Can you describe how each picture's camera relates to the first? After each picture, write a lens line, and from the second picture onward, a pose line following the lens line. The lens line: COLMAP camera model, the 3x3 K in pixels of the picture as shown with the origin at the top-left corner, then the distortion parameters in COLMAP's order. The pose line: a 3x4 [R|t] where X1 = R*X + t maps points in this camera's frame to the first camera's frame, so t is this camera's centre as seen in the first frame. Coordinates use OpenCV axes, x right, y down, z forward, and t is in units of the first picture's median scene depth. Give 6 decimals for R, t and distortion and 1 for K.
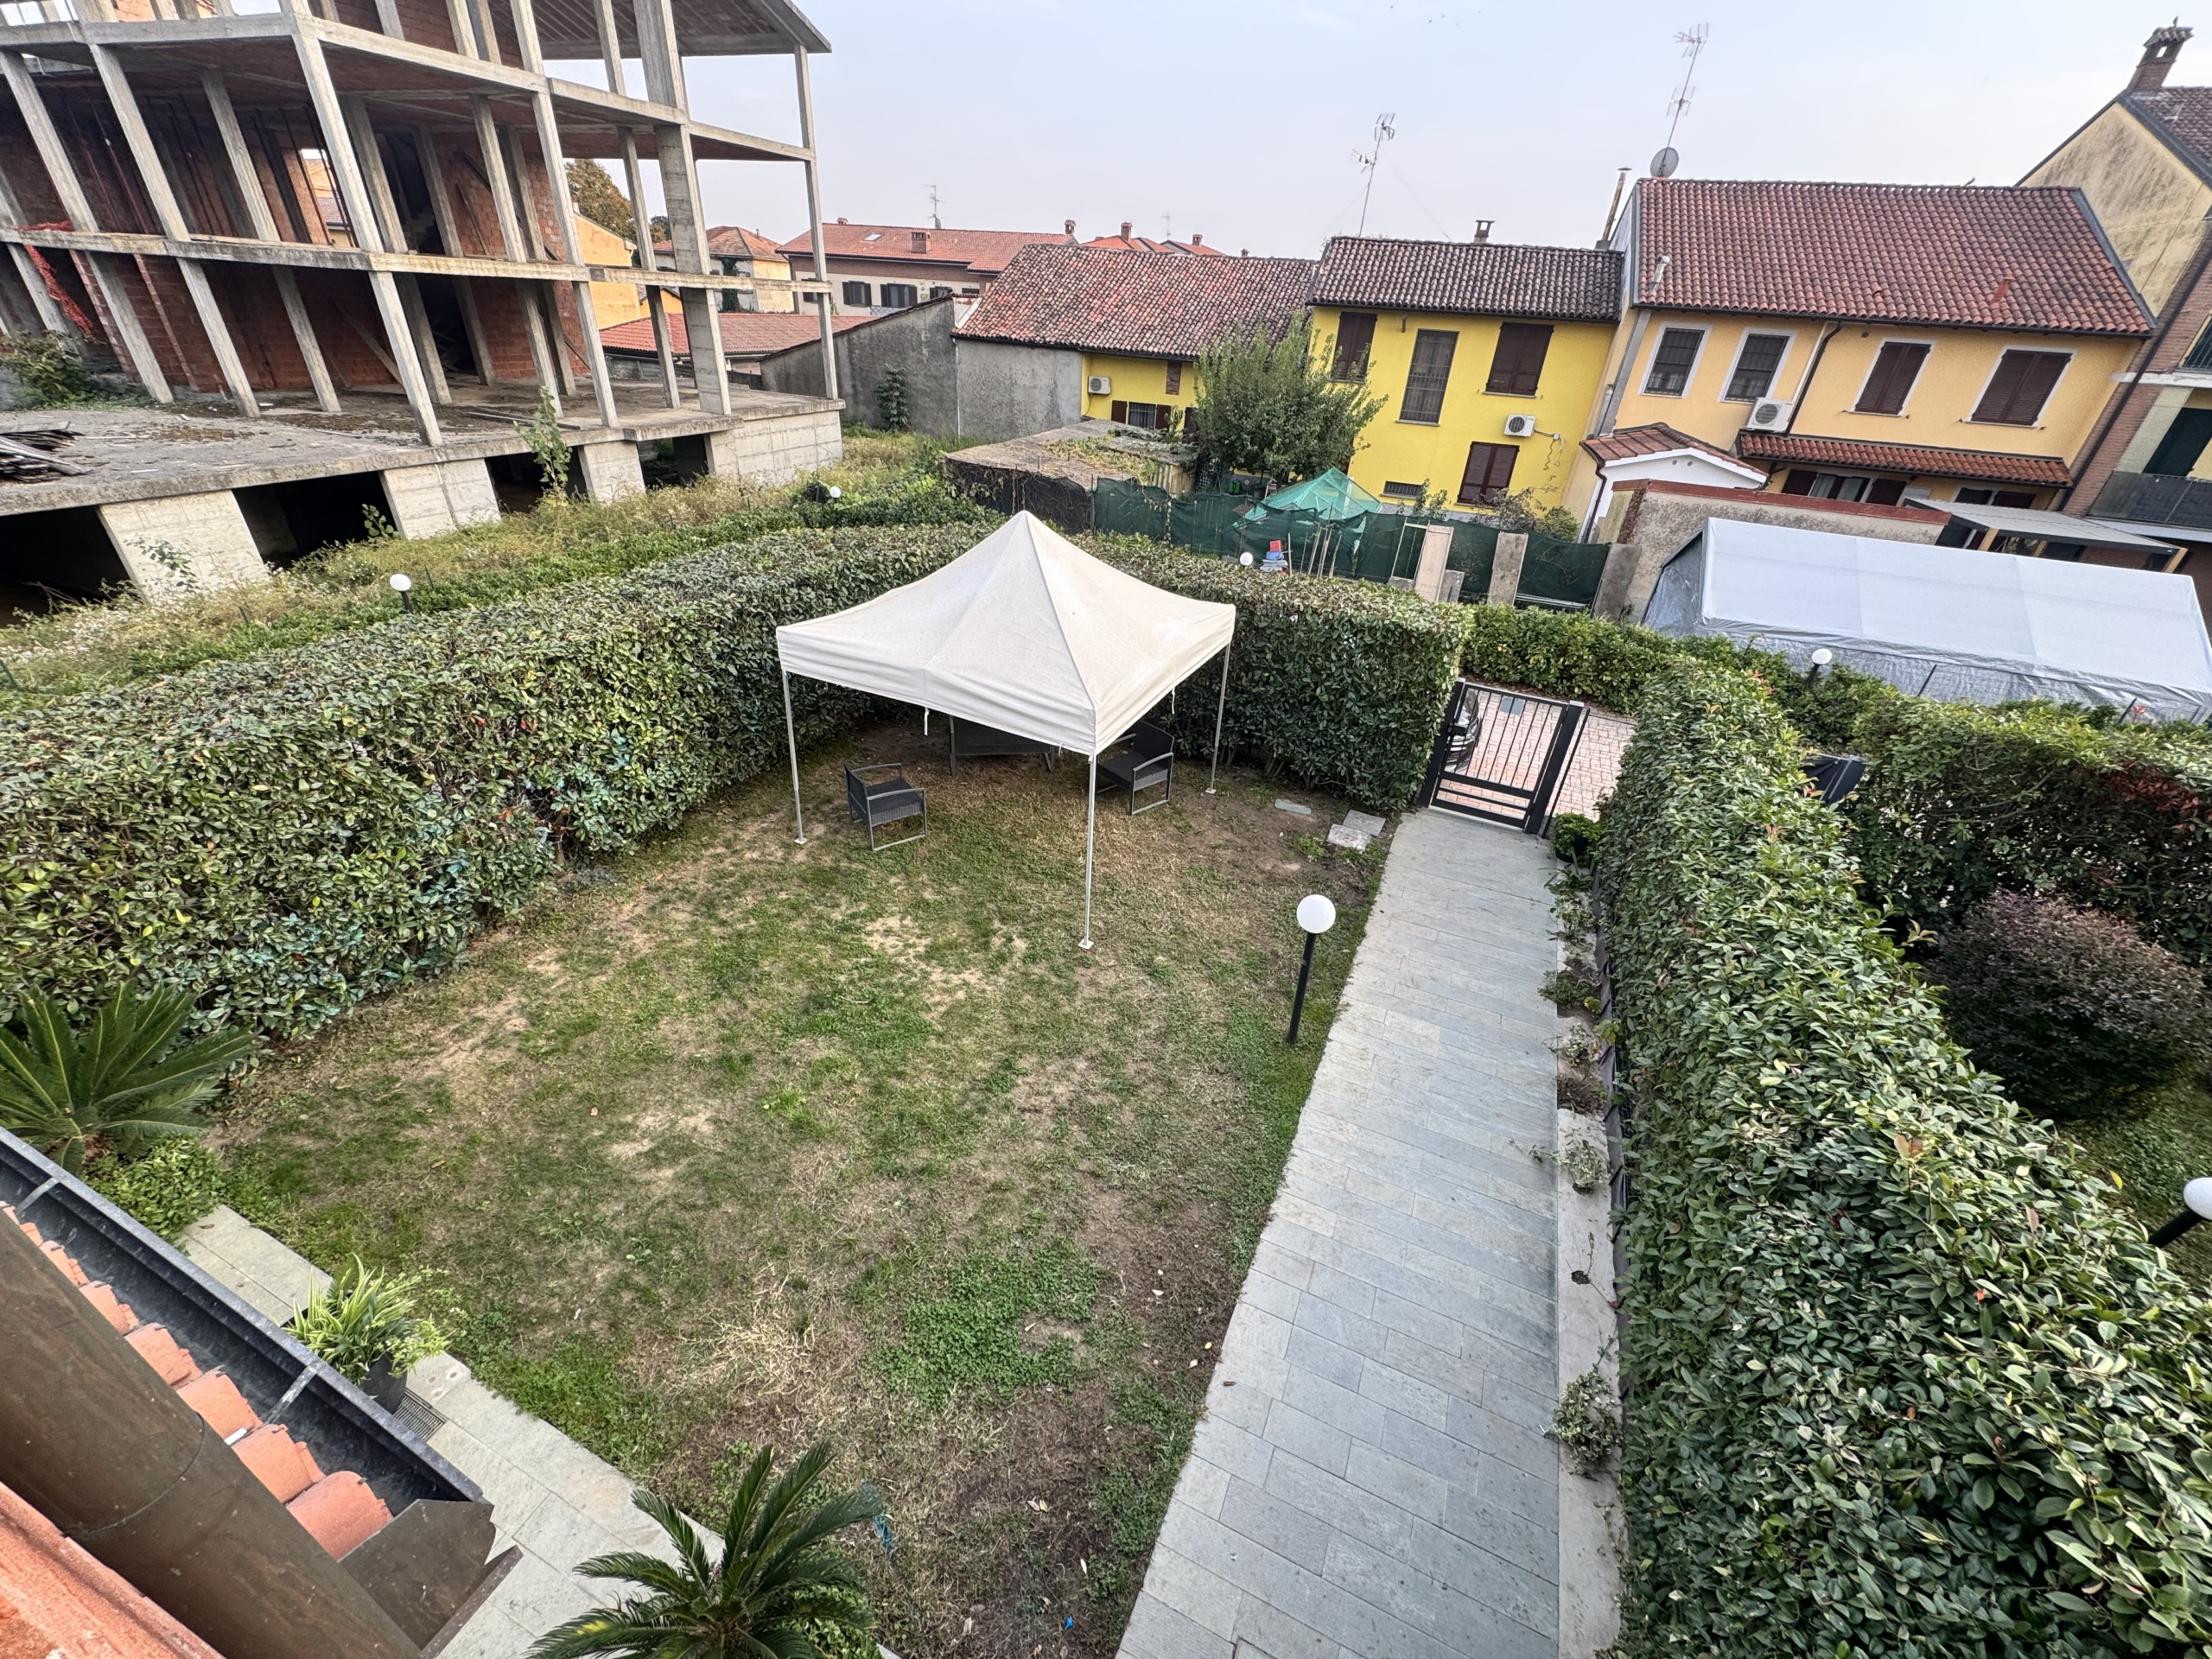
lens RADIAL K [[875.8, 0, 1100.9], [0, 875.8, 834.3], [0, 0, 1]] dist [-0.002223, 0.000137]
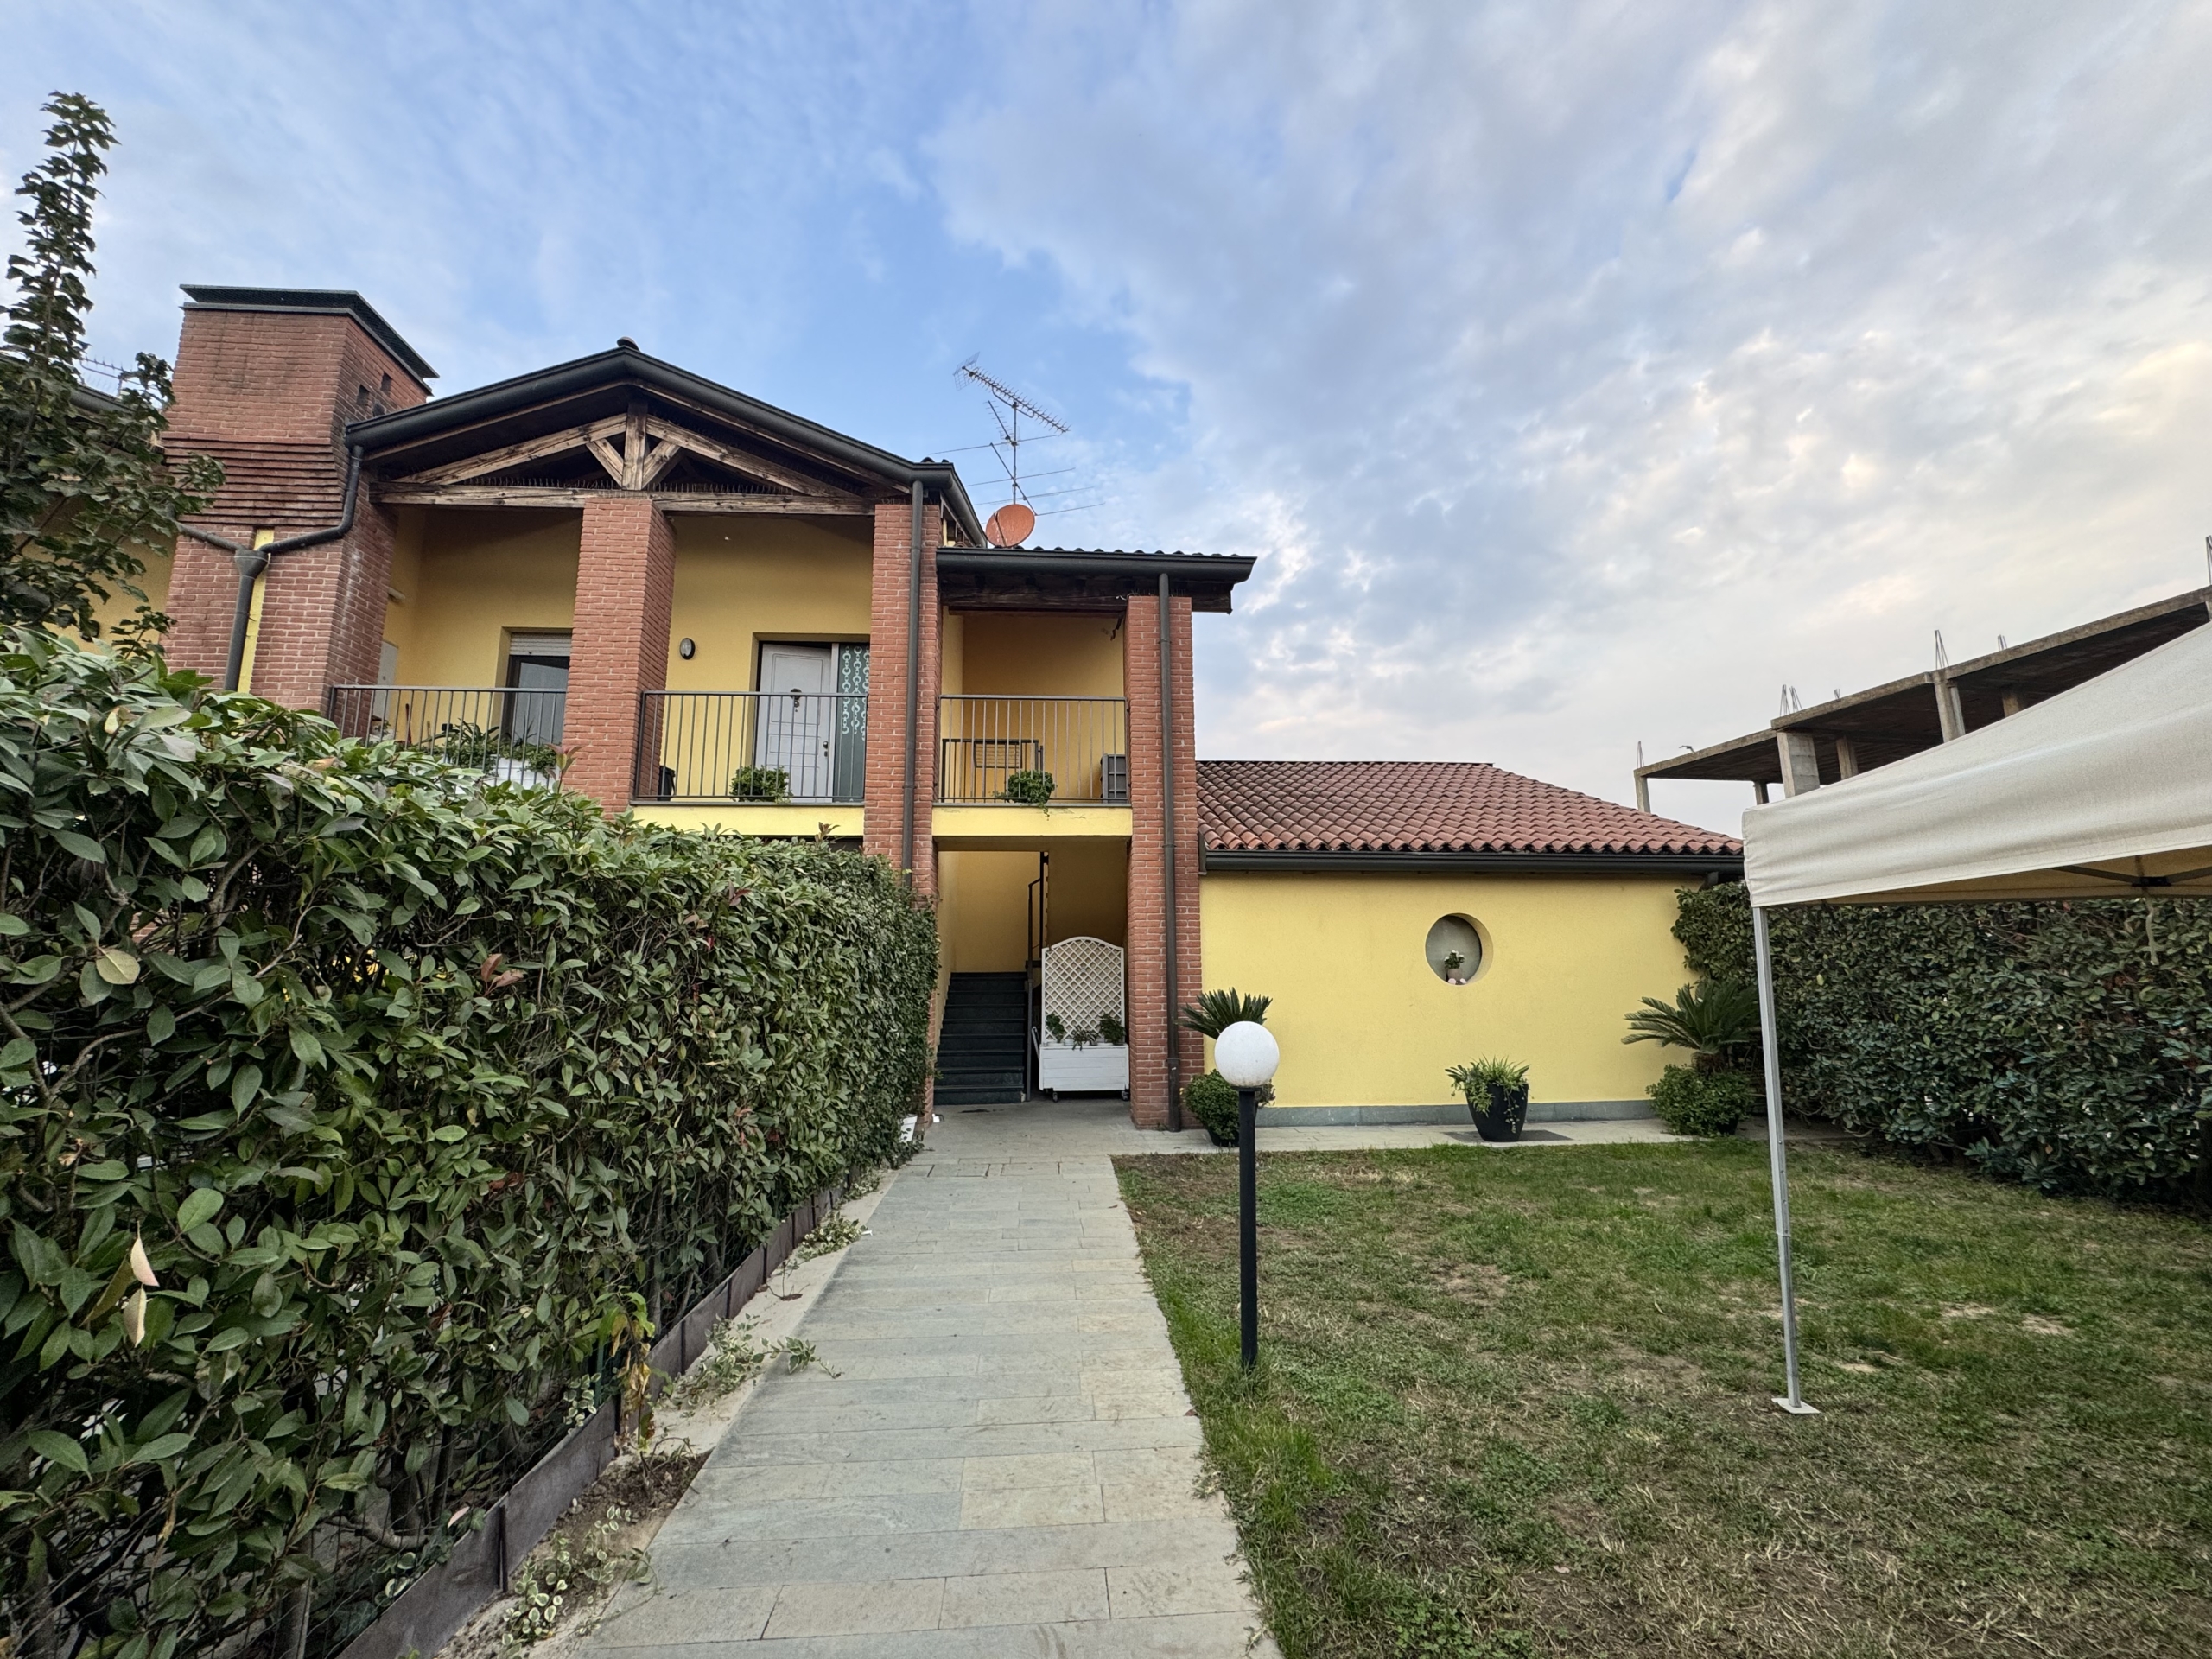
lens RADIAL K [[875.8, 0, 1100.9], [0, 875.8, 834.3], [0, 0, 1]] dist [-0.002223, 0.000137]
pose [[-0.878079, -0.120080, -0.463204, 0.557557], [-0.281634, 0.912274, 0.297388, -0.169836], [0.386858, 0.391584, -0.834867, 1.253567]]
